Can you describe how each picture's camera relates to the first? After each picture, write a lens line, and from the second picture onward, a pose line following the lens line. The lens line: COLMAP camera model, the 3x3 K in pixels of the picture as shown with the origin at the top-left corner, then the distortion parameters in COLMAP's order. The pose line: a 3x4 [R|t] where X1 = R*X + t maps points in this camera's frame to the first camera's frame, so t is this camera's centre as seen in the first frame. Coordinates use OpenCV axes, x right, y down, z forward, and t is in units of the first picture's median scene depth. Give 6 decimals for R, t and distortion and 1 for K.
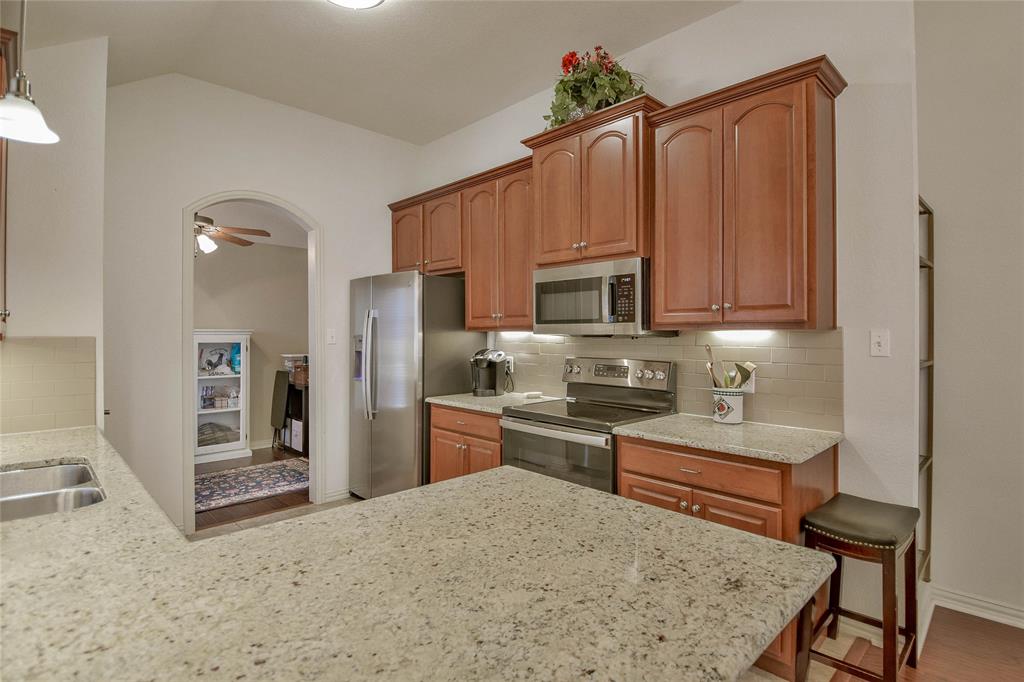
lens RADIAL K [[508.1, 0, 509.5], [0, 508.1, 332.2], [0, 0, 1]] dist [0.031804, -0.043805]
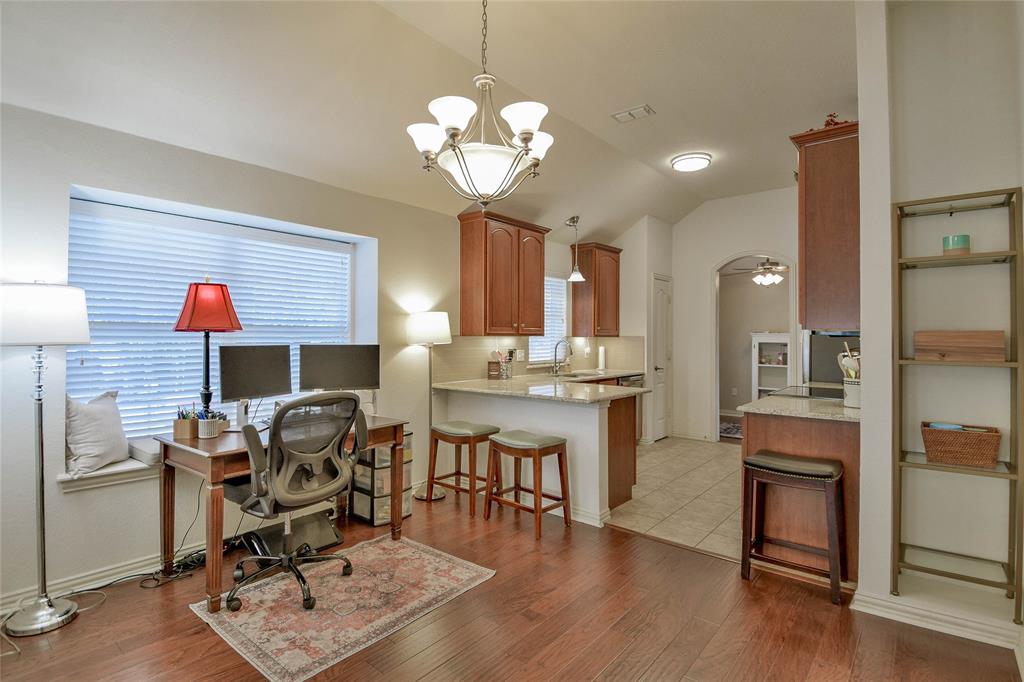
lens RADIAL K [[511.4, 0, 507.7], [0, 511.4, 331.8], [0, 0, 1]] dist [0.033602, -0.040396]
pose [[0.104754, -0.009405, -0.994454, 1.185243], [-0.003050, 0.999948, -0.009779, 0.009784], [0.994493, 0.004058, 0.104720, 0.041099]]
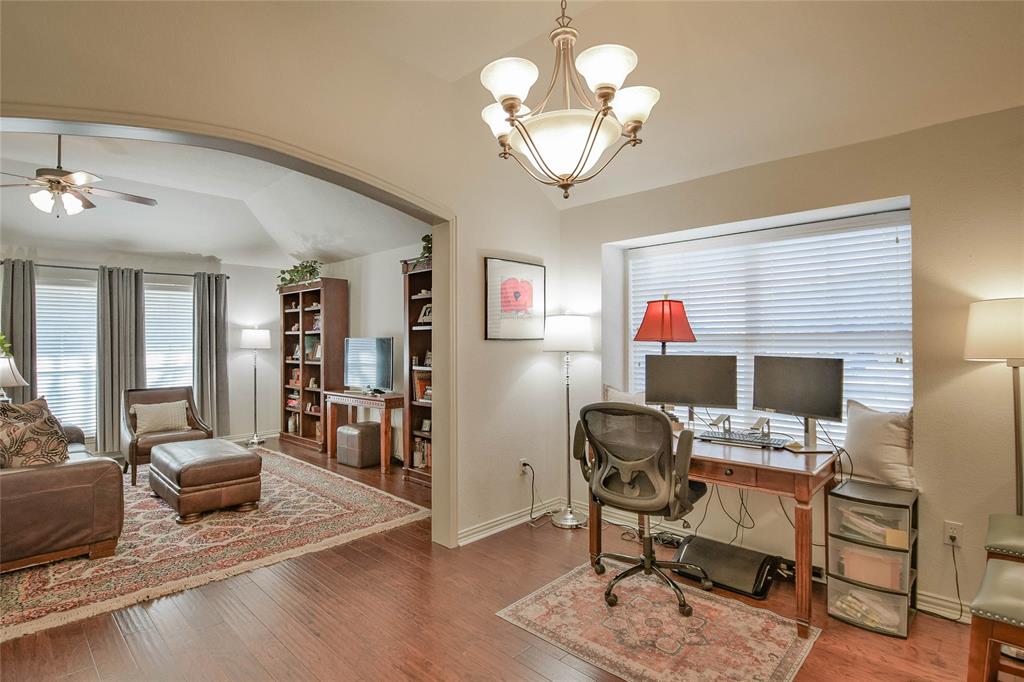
lens RADIAL K [[518.2, 0, 510.6], [0, 518.2, 335.4], [0, 0, 1]] dist [-0.002530, -0.016191]
pose [[-0.999730, 0.005084, -0.022652, 0.590356], [0.005315, 0.999934, -0.010146, -0.001501], [0.022599, -0.010263, -0.999692, 0.617357]]
